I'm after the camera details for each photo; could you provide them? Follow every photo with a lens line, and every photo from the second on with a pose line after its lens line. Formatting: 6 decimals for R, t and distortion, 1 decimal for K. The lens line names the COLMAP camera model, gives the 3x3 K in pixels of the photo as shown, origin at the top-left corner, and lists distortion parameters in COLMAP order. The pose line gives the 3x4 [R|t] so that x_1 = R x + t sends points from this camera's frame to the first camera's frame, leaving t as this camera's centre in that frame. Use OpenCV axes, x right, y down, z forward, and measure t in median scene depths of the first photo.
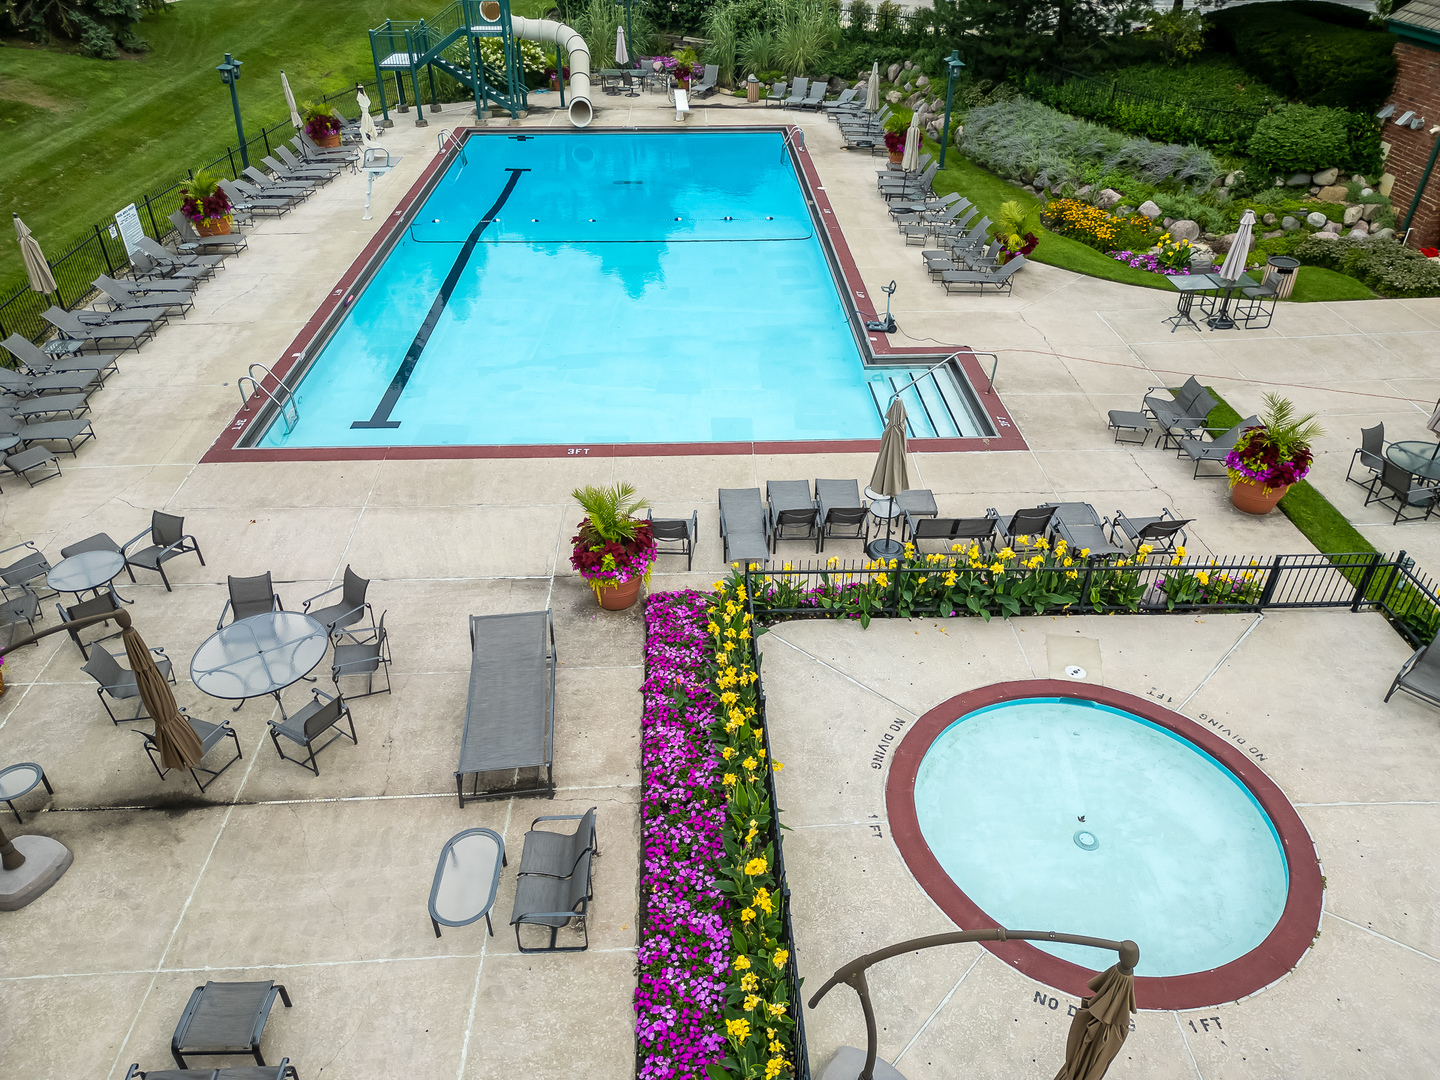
lens RADIAL K [[981.7, 0, 720.0], [0, 981.7, 540.0], [0, 0, 1]] dist [0.038588, -0.000300]
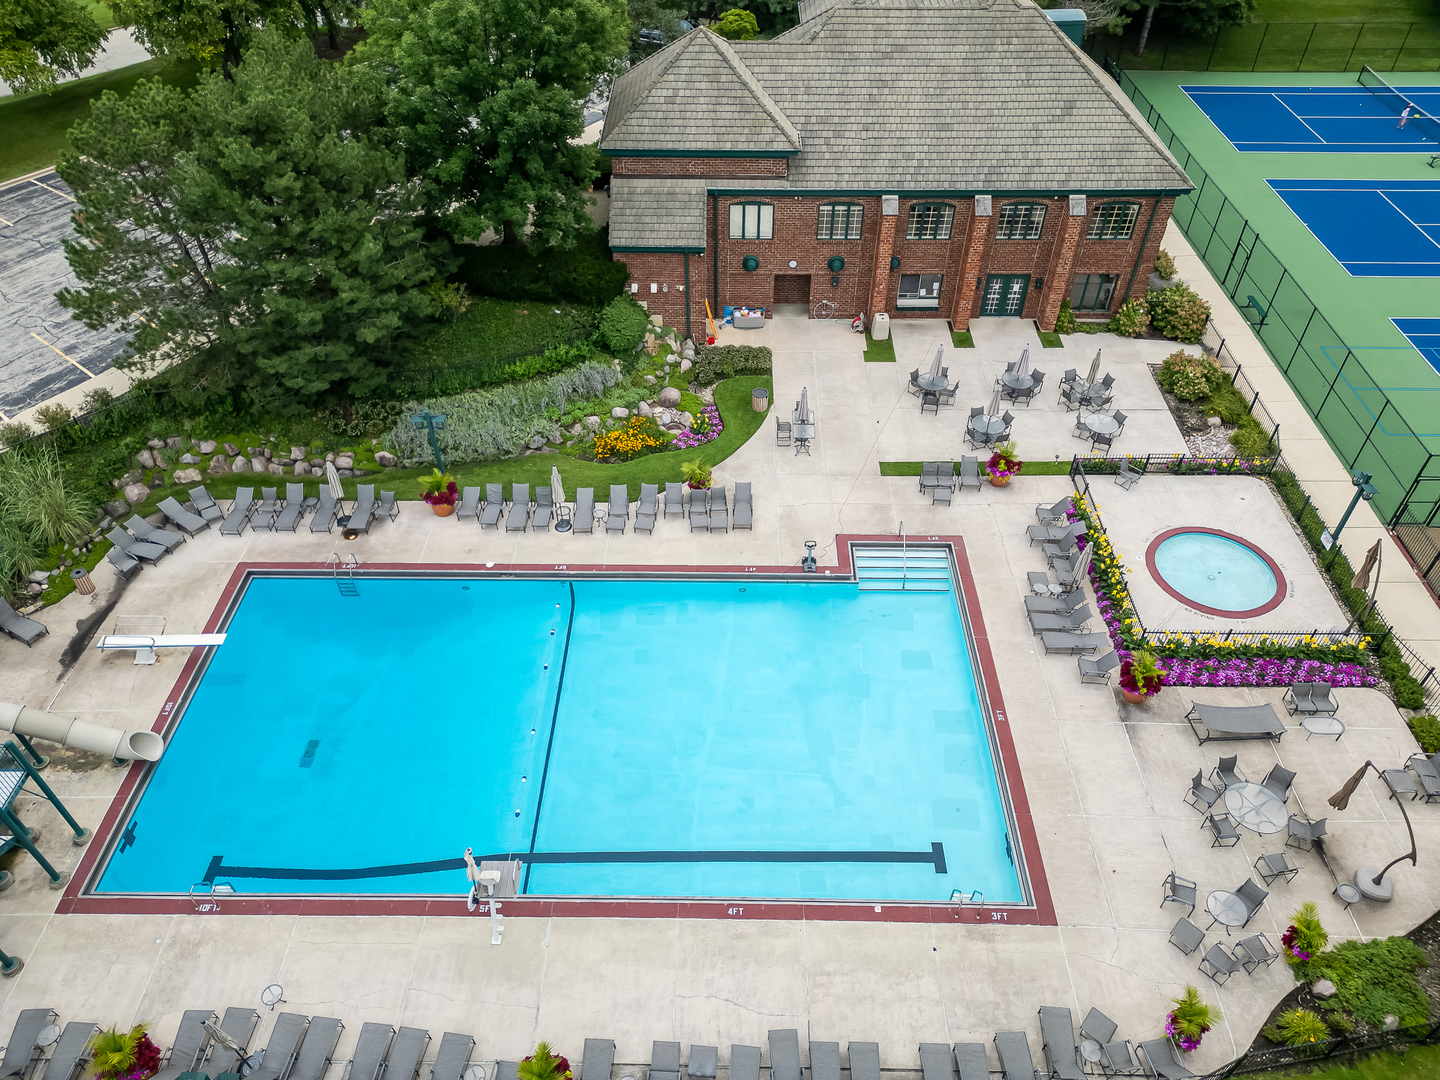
lens RADIAL K [[981.7, 0, 720.0], [0, 981.7, 540.0], [0, 0, 1]] dist [0.038588, -0.000300]
pose [[0.051577, -0.691240, 0.720782, -0.786614], [0.568902, 0.613523, 0.547668, -0.988423], [-0.820786, 0.381807, 0.424892, 0.363783]]
